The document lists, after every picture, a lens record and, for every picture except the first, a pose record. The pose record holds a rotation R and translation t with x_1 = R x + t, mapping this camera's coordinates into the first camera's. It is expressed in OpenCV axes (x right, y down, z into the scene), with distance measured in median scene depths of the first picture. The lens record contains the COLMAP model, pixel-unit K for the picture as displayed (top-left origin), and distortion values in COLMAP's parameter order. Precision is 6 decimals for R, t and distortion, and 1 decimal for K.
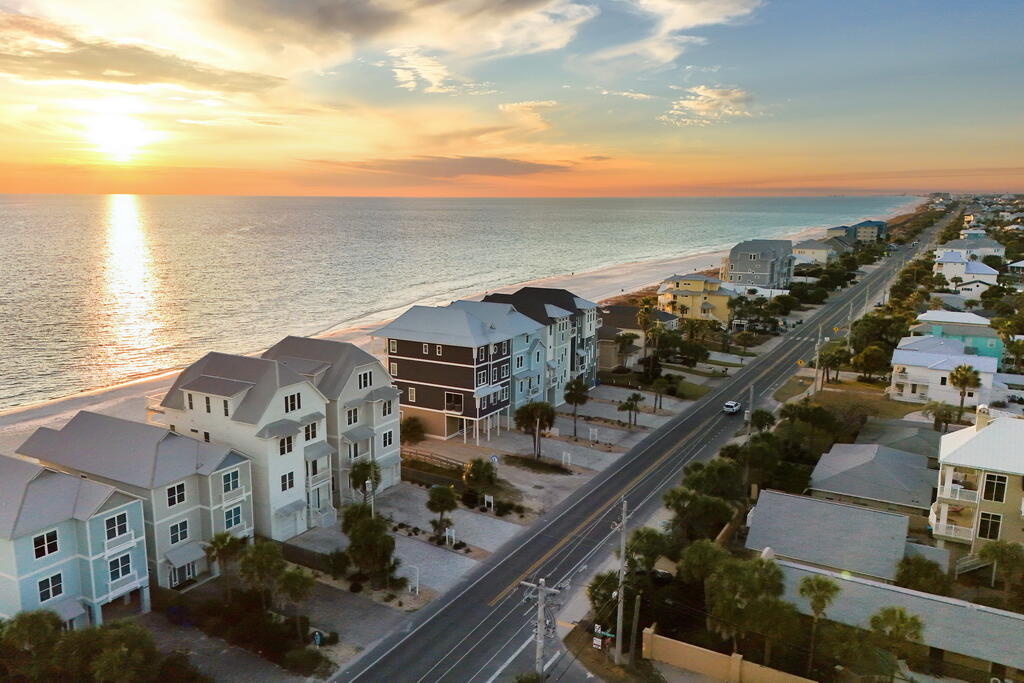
lens RADIAL K [[805.1, 0, 483.1], [0, 805.1, 374.1], [0, 0, 1]] dist [0.123478, -0.212584]
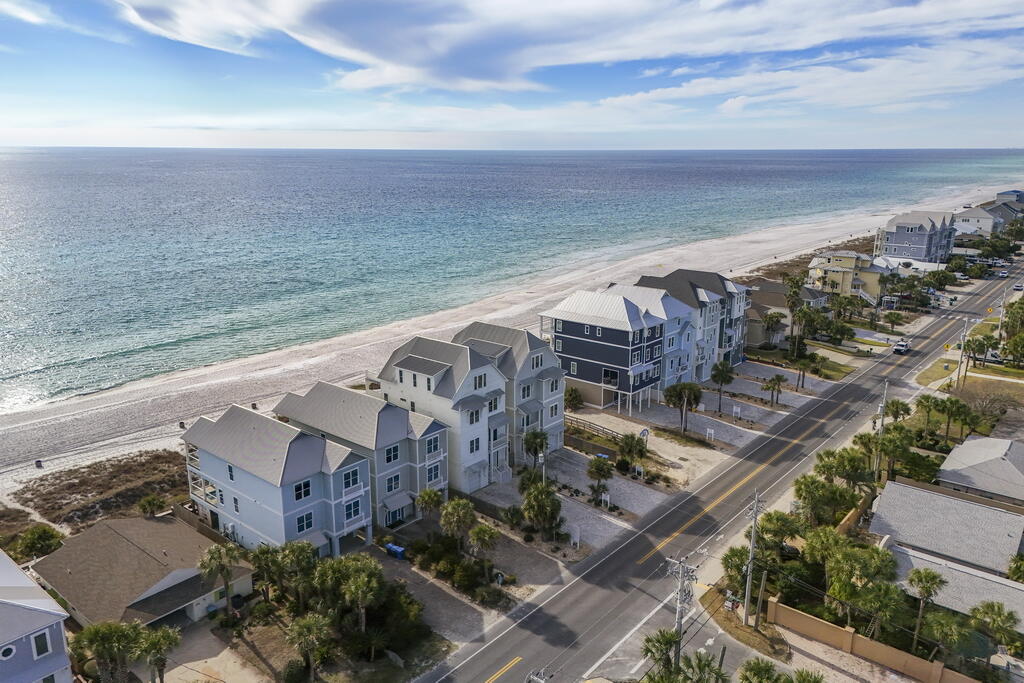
lens RADIAL K [[754.1, 0, 512.0], [0, 754.1, 341.5], [0, 0, 1]] dist [0.109089, -0.113990]
pose [[0.986600, 0.037001, -0.158908, -0.007054], [-0.032350, 0.998972, 0.031760, -0.057536], [0.159920, -0.026194, 0.986782, -0.108441]]
